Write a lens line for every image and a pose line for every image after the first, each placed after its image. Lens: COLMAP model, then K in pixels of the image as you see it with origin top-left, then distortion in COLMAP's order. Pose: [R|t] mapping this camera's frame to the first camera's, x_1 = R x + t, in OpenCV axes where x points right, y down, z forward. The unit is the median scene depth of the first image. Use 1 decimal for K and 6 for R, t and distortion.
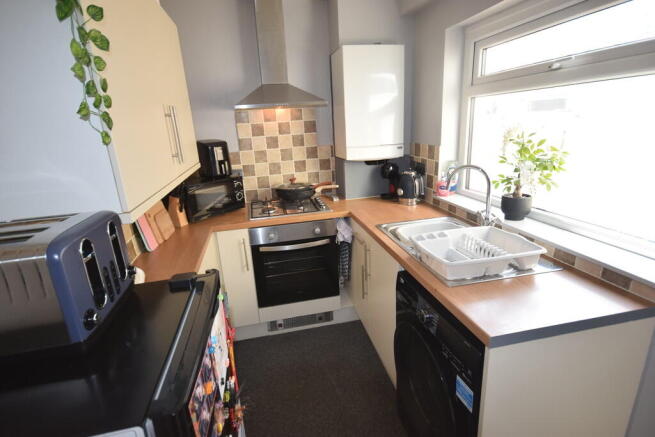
lens RADIAL K [[339.4, 0, 327.5], [0, 339.4, 218.5], [0, 0, 1]] dist [0.000895, -0.000041]
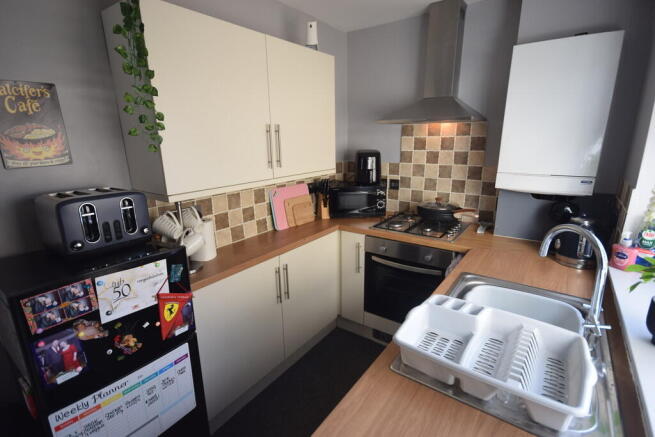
lens RADIAL K [[321.9, 0, 327.5], [0, 321.9, 218.5], [0, 0, 1]] dist [0.030323, -0.013900]
pose [[0.670342, 0.231246, -0.705100, 0.329867], [-0.234218, 0.967565, 0.094652, -0.074786], [0.704119, 0.101698, 0.702762, 0.166828]]
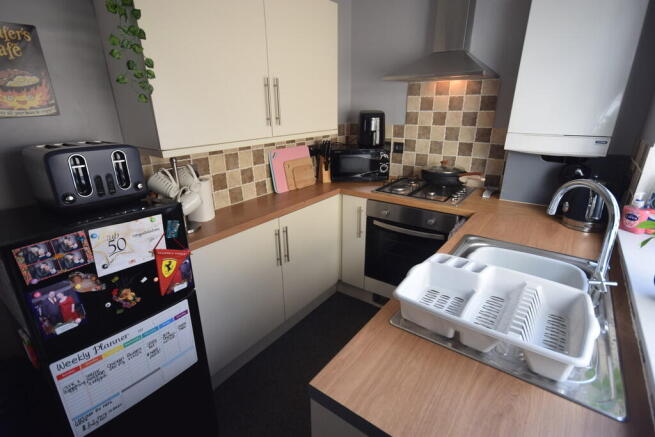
lens RADIAL K [[325.8, 0, 327.5], [0, 325.8, 218.5], [0, 0, 1]] dist [0.031187, -0.013503]
pose [[0.664750, 0.299350, -0.684469, 0.328605], [-0.241919, 0.953097, 0.181885, -0.055529], [0.706812, 0.044678, 0.705989, 0.176438]]
